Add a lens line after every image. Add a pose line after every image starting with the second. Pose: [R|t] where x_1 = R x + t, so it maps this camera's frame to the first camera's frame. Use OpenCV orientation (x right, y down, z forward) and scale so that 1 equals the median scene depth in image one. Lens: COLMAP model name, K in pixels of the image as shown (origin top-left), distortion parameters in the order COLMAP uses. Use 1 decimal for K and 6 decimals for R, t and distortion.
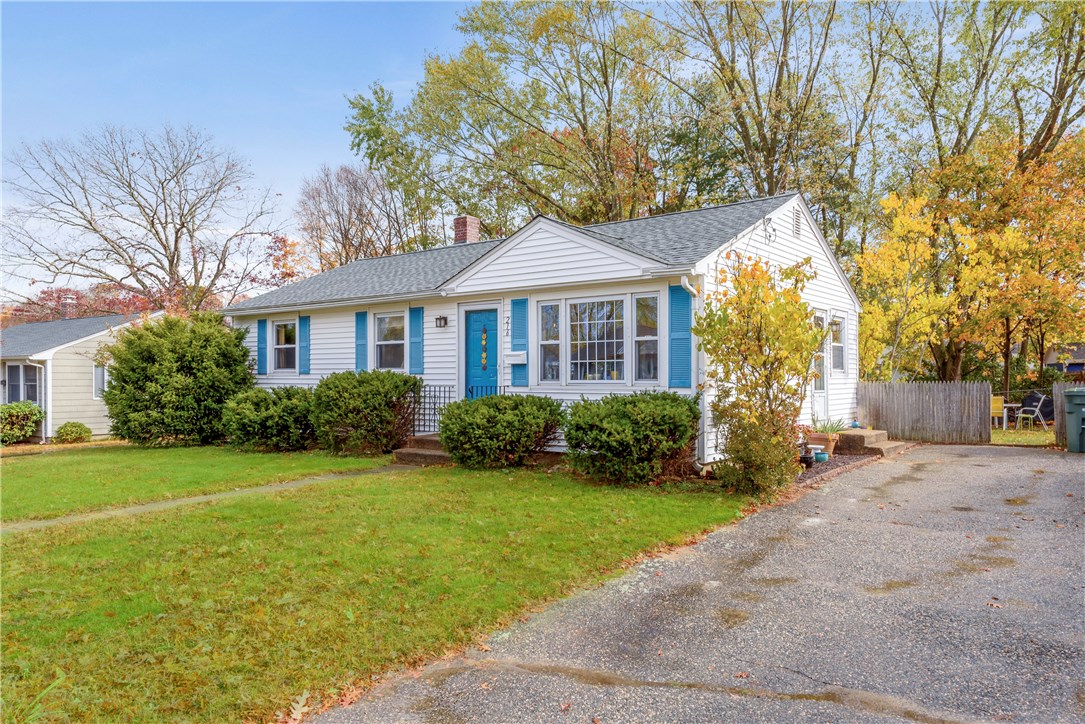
lens RADIAL K [[754.4, 0, 541.7], [0, 754.4, 361.5], [0, 0, 1]] dist [0.024907, 0.000248]
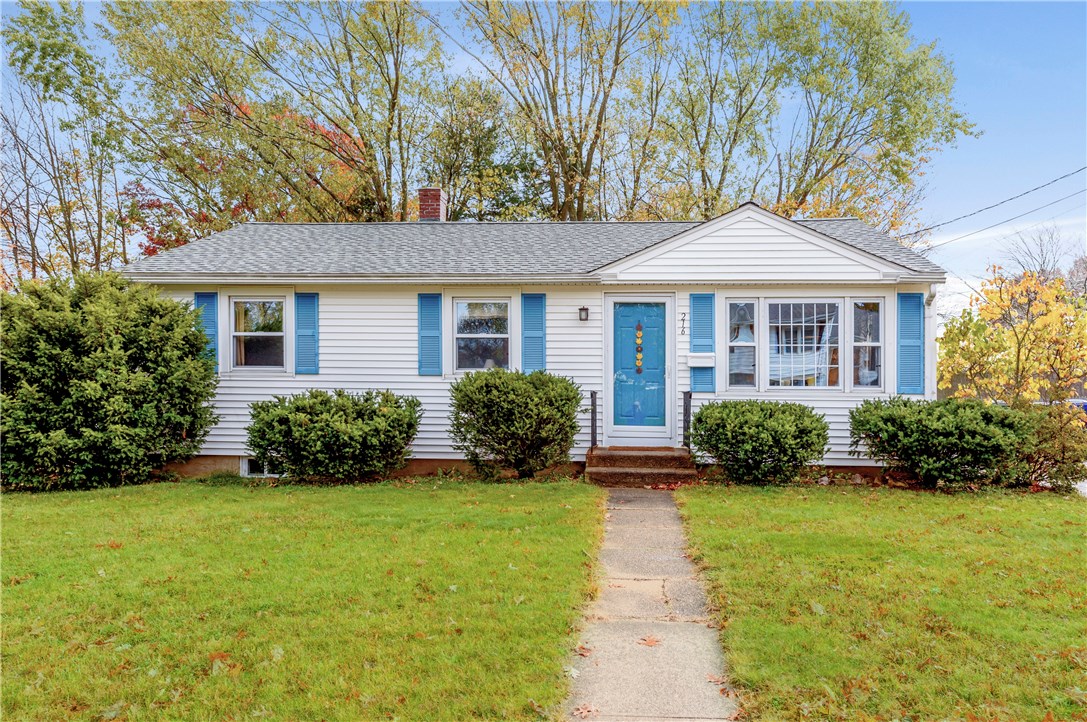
lens RADIAL K [[755.8, 0, 547.0], [0, 755.8, 370.5], [0, 0, 1]] dist [0.024907, 0.000248]
pose [[0.835845, 0.026584, 0.548321, -0.645076], [-0.022343, 0.999647, -0.014405, 0.023442], [-0.548510, -0.000211, 0.836144, 0.346427]]
